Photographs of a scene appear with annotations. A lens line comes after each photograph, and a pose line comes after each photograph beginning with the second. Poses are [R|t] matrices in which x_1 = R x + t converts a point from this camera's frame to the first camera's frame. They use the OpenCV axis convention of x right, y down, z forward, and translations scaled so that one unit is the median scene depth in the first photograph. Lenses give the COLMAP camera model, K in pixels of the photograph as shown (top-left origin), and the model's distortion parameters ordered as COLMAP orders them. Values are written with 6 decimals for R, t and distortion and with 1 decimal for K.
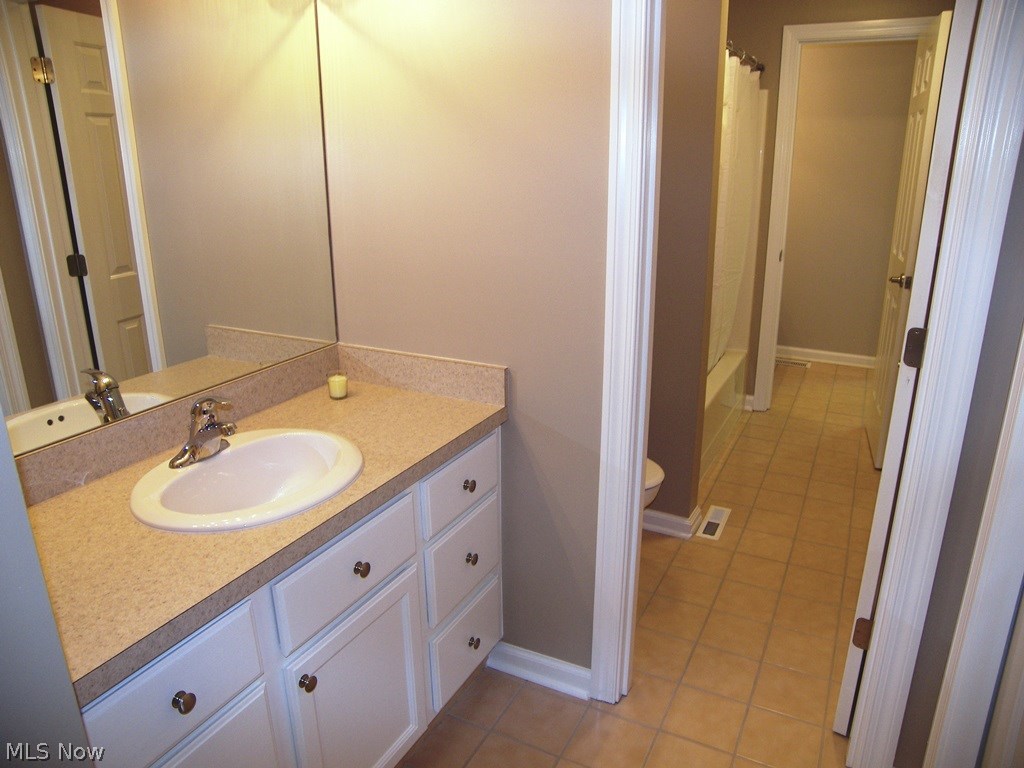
lens RADIAL K [[709.3, 0, 512.0], [0, 709.3, 384.0], [0, 0, 1]] dist [-0.161239, 0.110123]
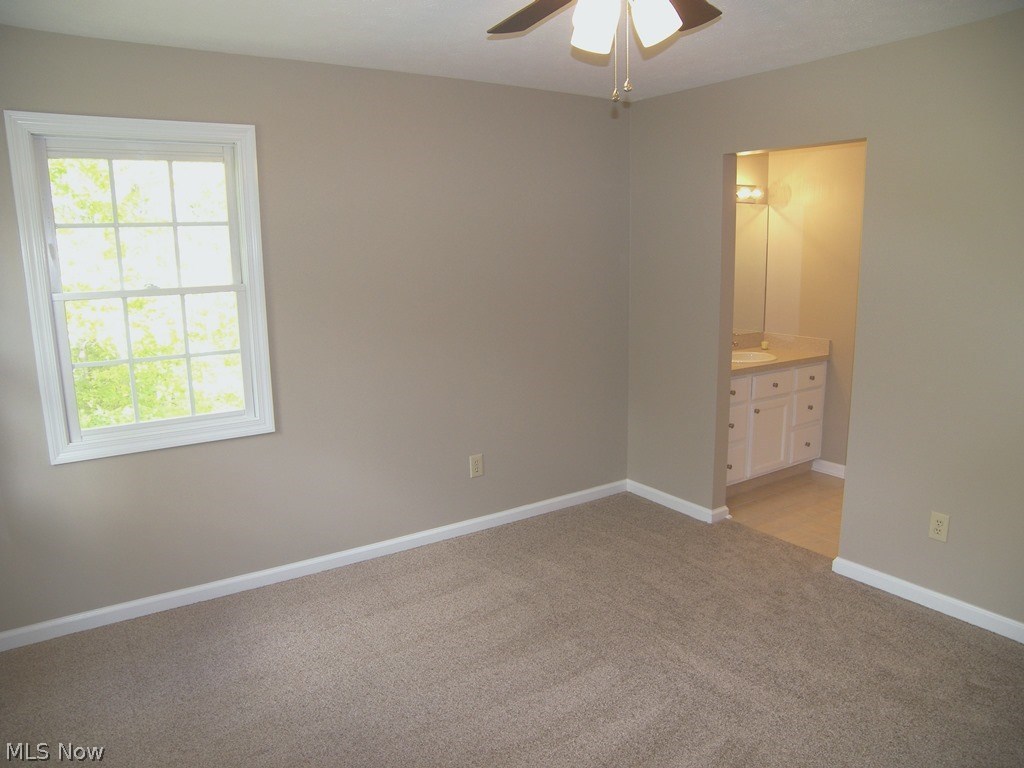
lens RADIAL K [[709.3, 0, 512.0], [0, 709.3, 384.0], [0, 0, 1]] dist [-0.161239, 0.110123]
pose [[0.882828, 0.085257, -0.461893, 0.145099], [-0.152867, 0.982003, -0.110918, 0.614215], [0.444124, 0.168529, 0.879973, -1.807507]]
